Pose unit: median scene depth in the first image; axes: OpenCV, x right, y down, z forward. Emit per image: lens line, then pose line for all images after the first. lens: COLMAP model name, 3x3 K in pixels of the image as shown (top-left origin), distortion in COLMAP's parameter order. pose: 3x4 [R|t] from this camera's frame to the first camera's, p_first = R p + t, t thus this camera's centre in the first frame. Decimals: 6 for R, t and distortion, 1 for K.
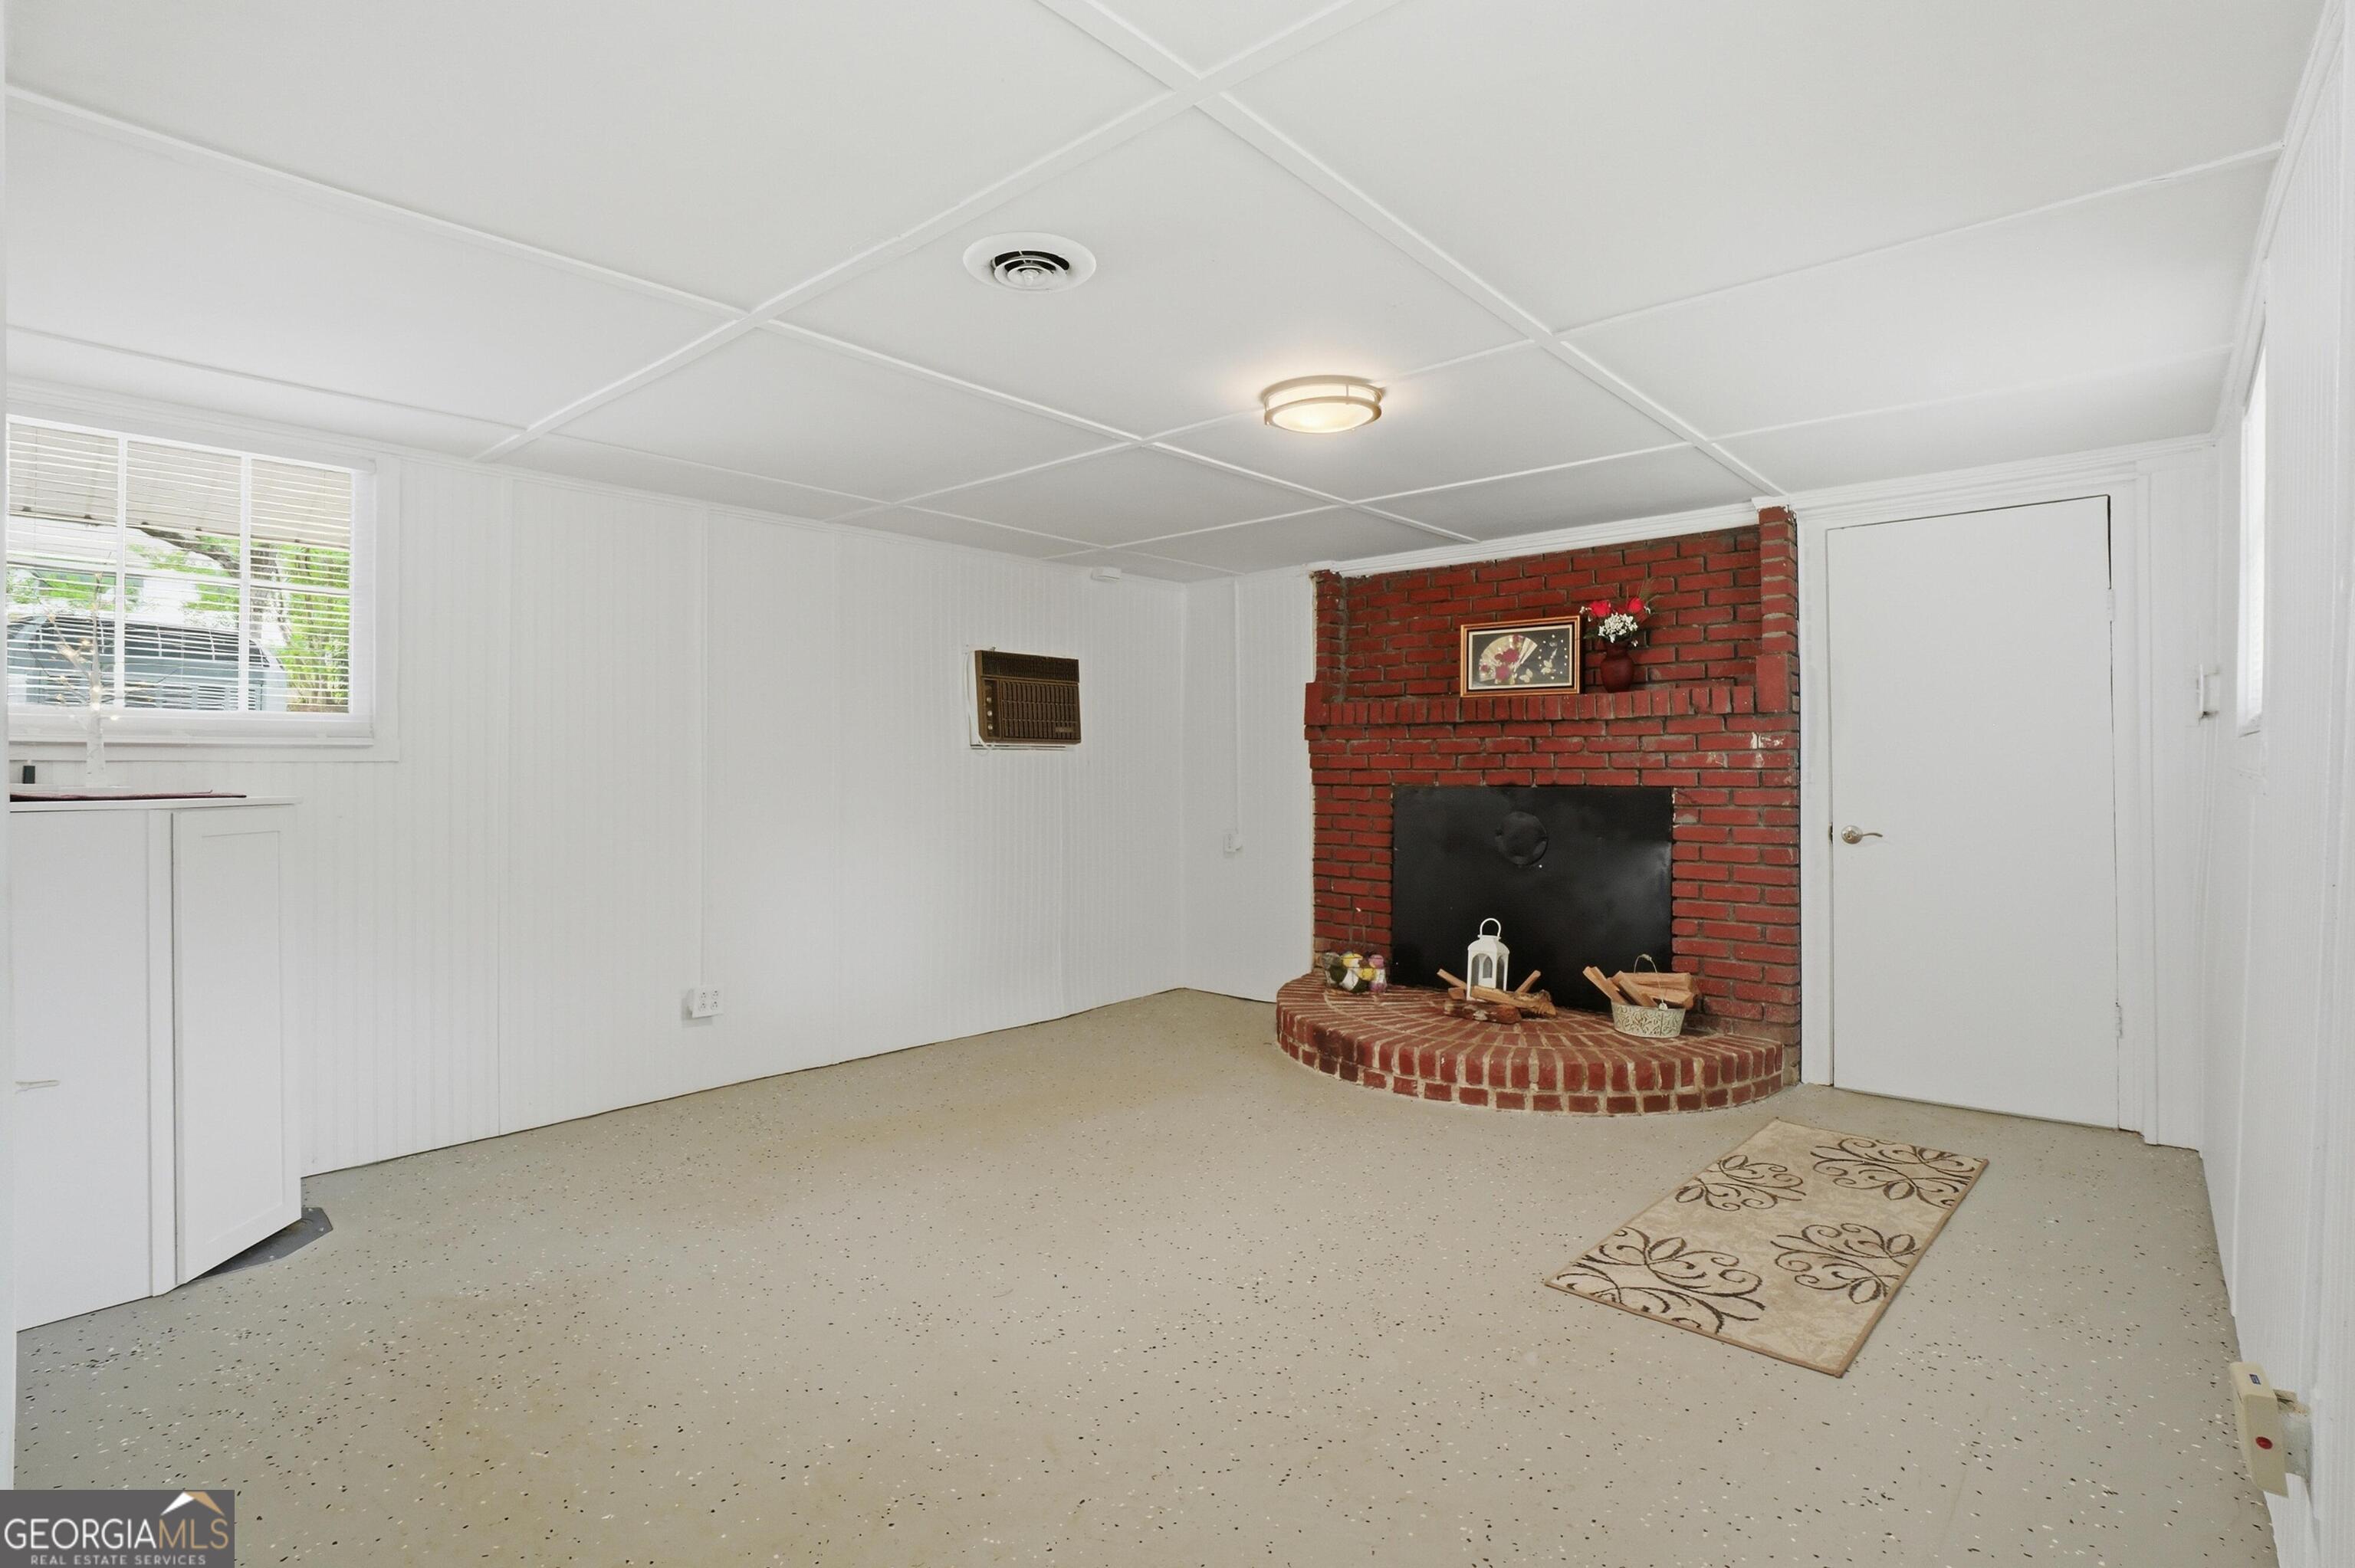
lens RADIAL K [[1103.0, 0, 1189.7], [0, 1103.0, 744.8], [0, 0, 1]] dist [0.004531, 0.001696]
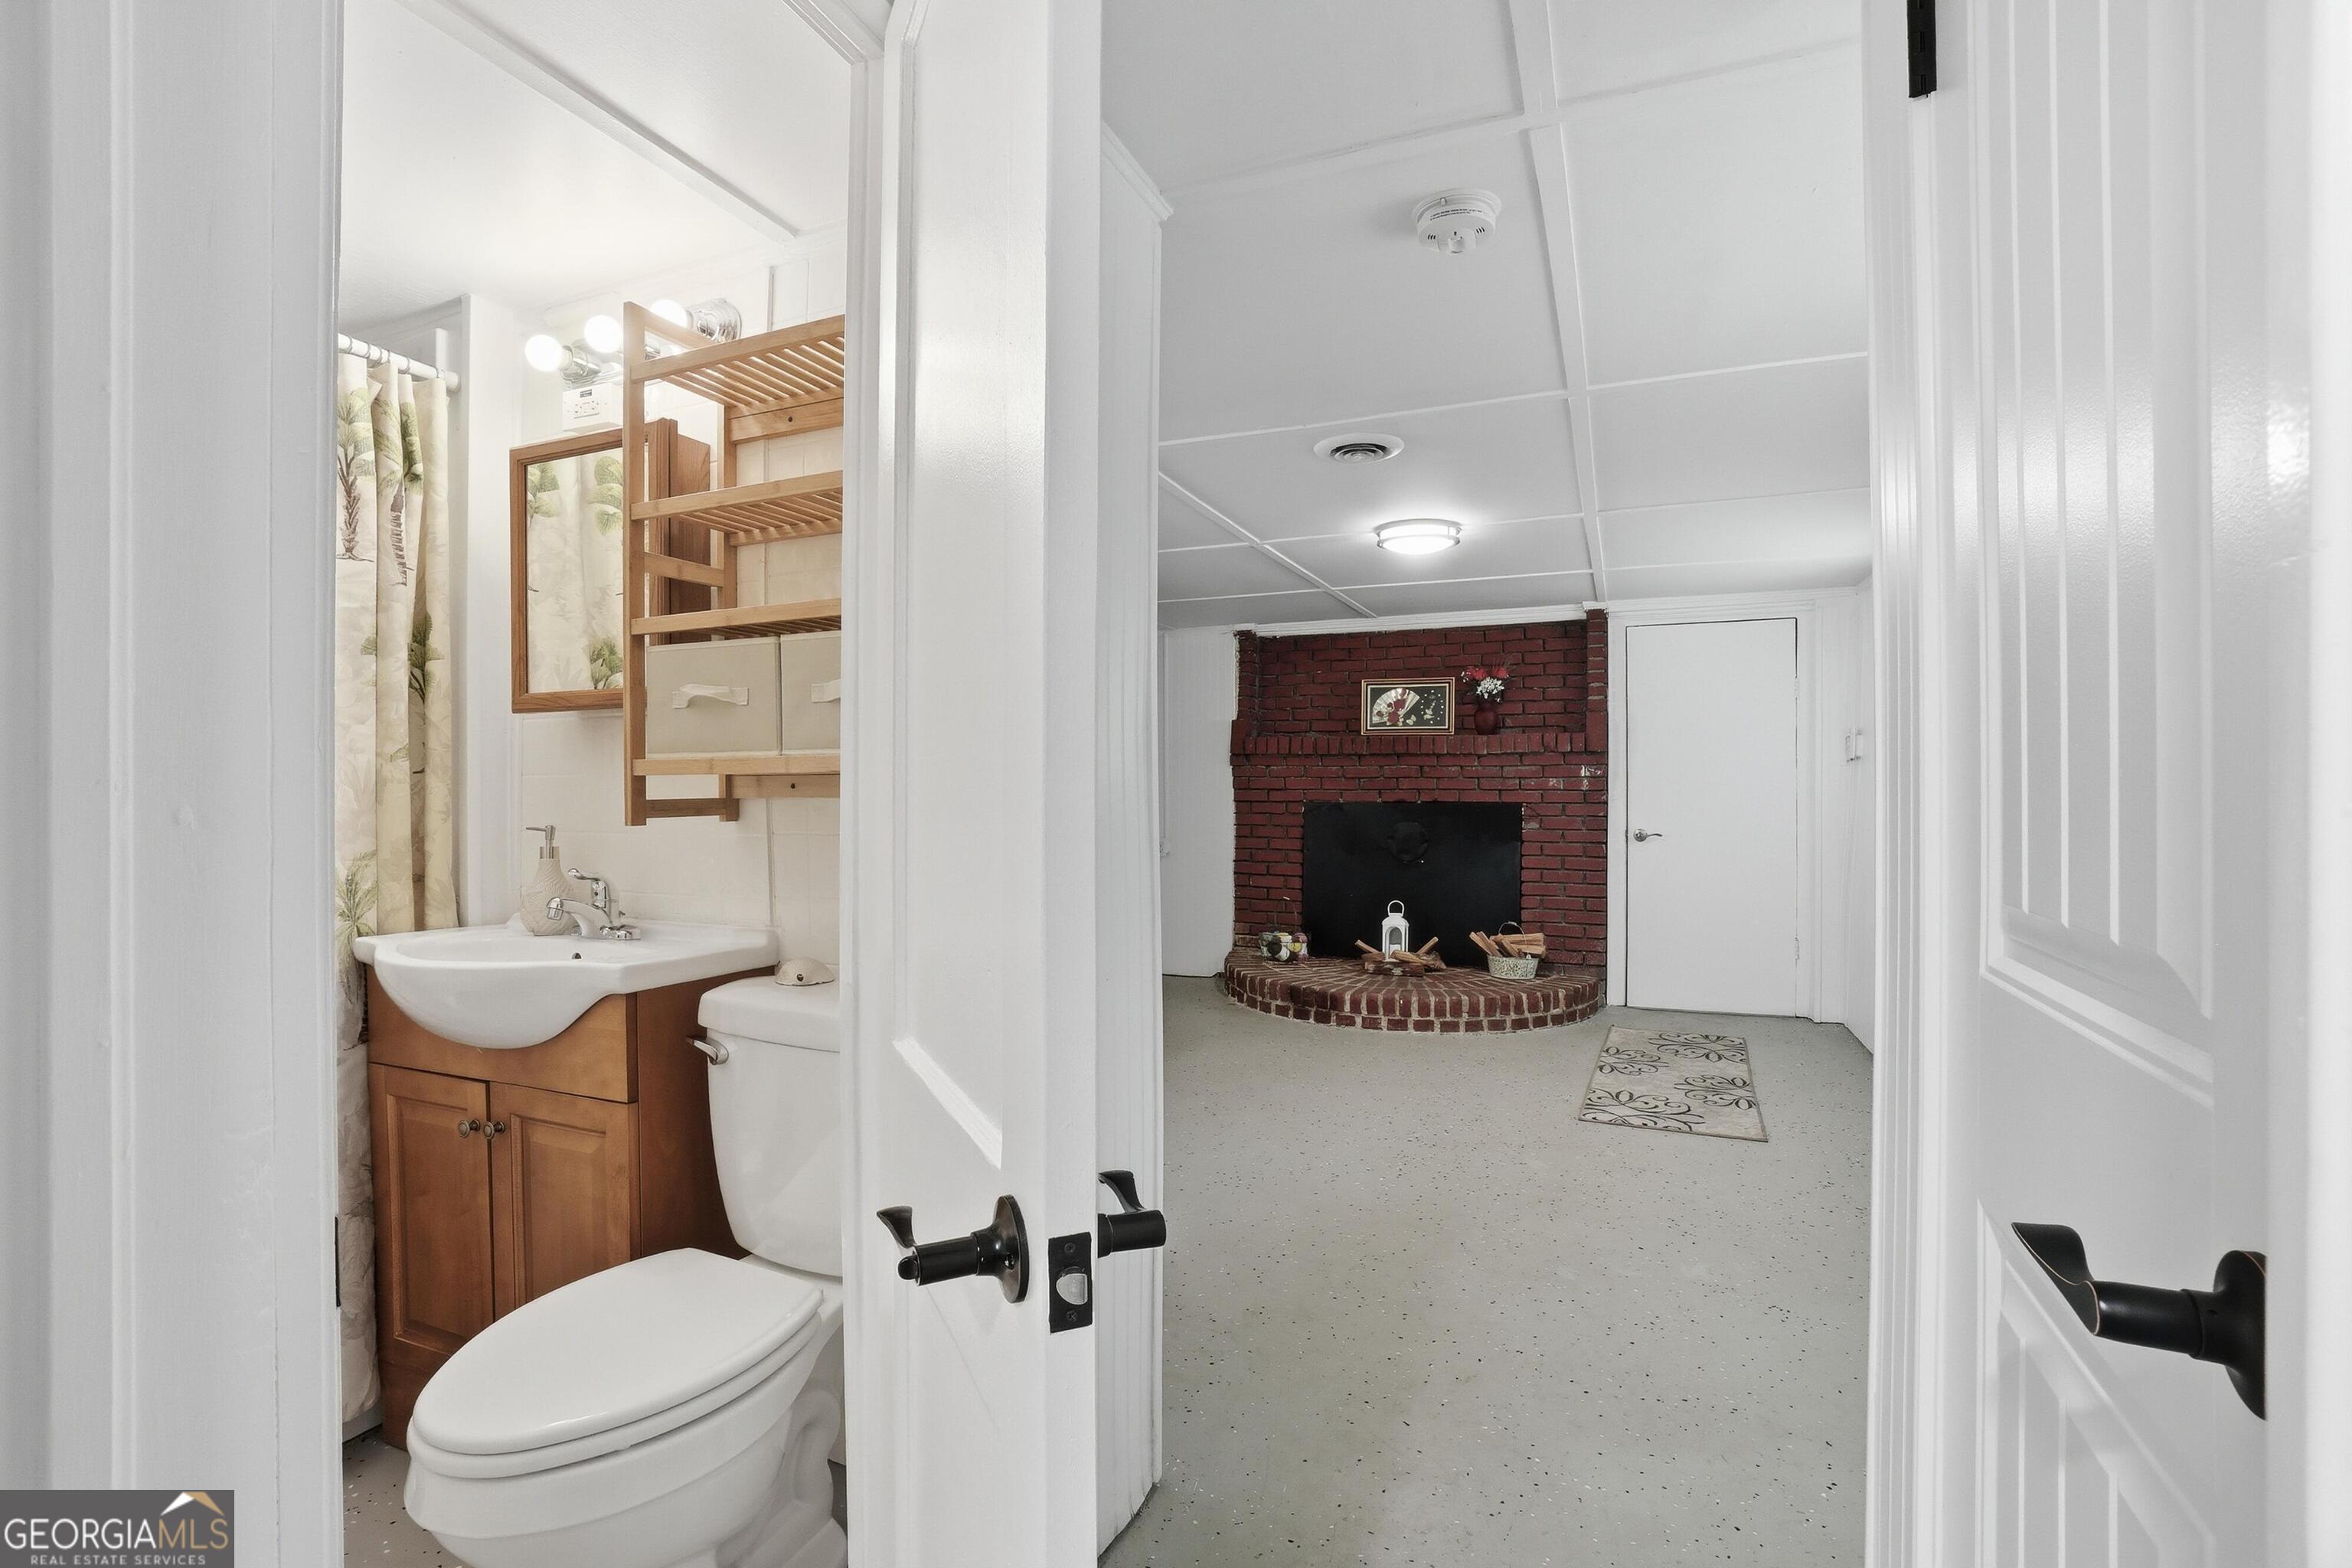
lens RADIAL K [[1028.2, 0, 1178.1], [0, 1028.2, 785.9], [0, 0, 1]] dist [-0.003942, 0.000048]
pose [[0.956256, 0.005276, 0.292484, -0.384601], [-0.010981, 0.999780, 0.017867, -0.002213], [-0.292325, -0.020297, 0.956104, -0.127600]]
